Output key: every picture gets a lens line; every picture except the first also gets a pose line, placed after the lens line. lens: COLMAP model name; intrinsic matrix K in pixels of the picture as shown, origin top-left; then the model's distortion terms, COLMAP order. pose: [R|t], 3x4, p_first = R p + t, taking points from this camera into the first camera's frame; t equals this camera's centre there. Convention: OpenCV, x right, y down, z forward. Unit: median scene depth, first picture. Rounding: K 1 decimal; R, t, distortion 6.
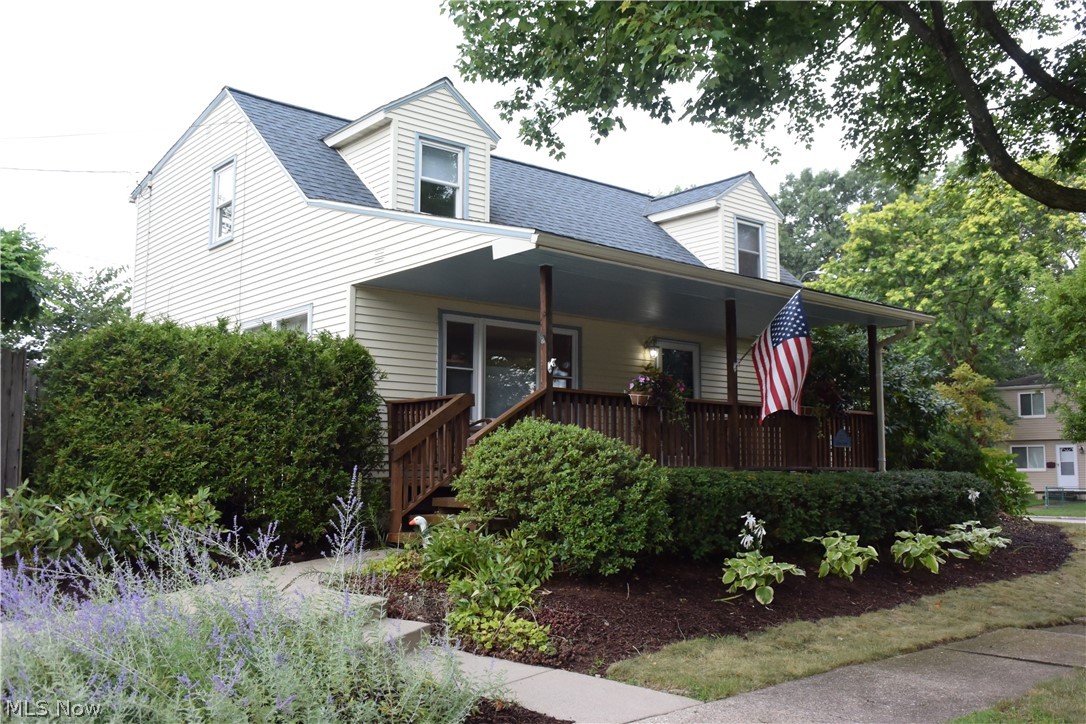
lens RADIAL K [[1022.0, 0, 551.0], [0, 1022.0, 360.9], [0, 0, 1]] dist [-0.052900, 0.000000]
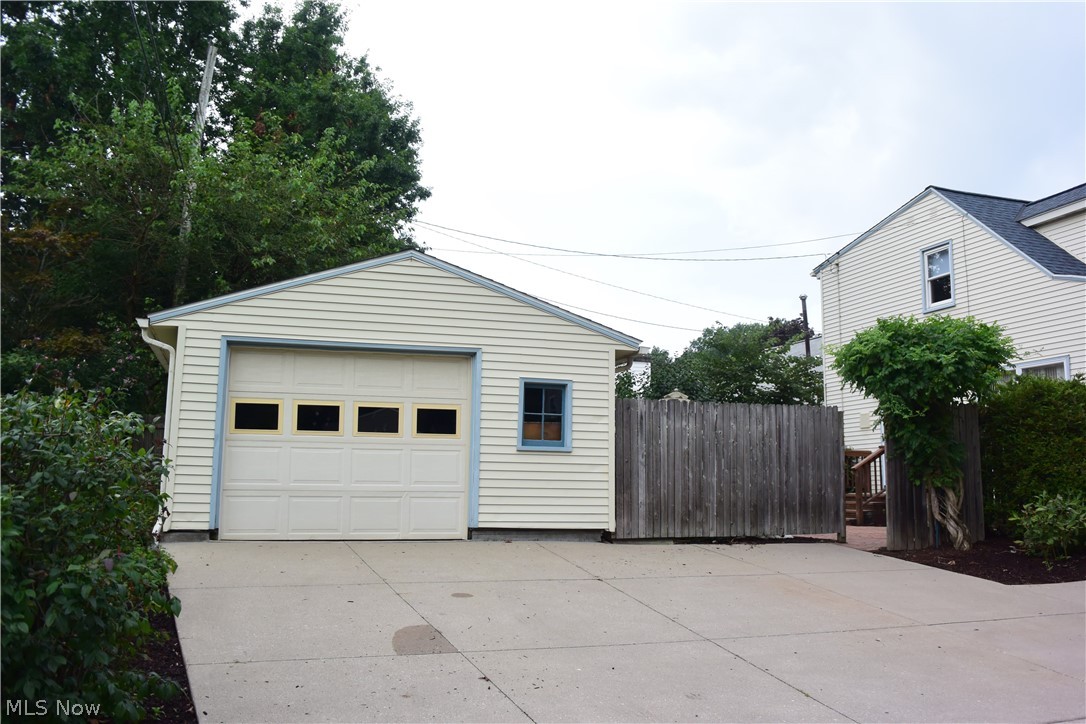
lens RADIAL K [[959.1, 0, 546.4], [0, 959.1, 357.4], [0, 0, 1]] dist [-0.085666, 0.022534]
pose [[0.919690, -0.046251, -0.389911, -0.512452], [0.036066, 0.998791, -0.033408, -0.050492], [0.390984, 0.016662, 0.920246, -0.480551]]
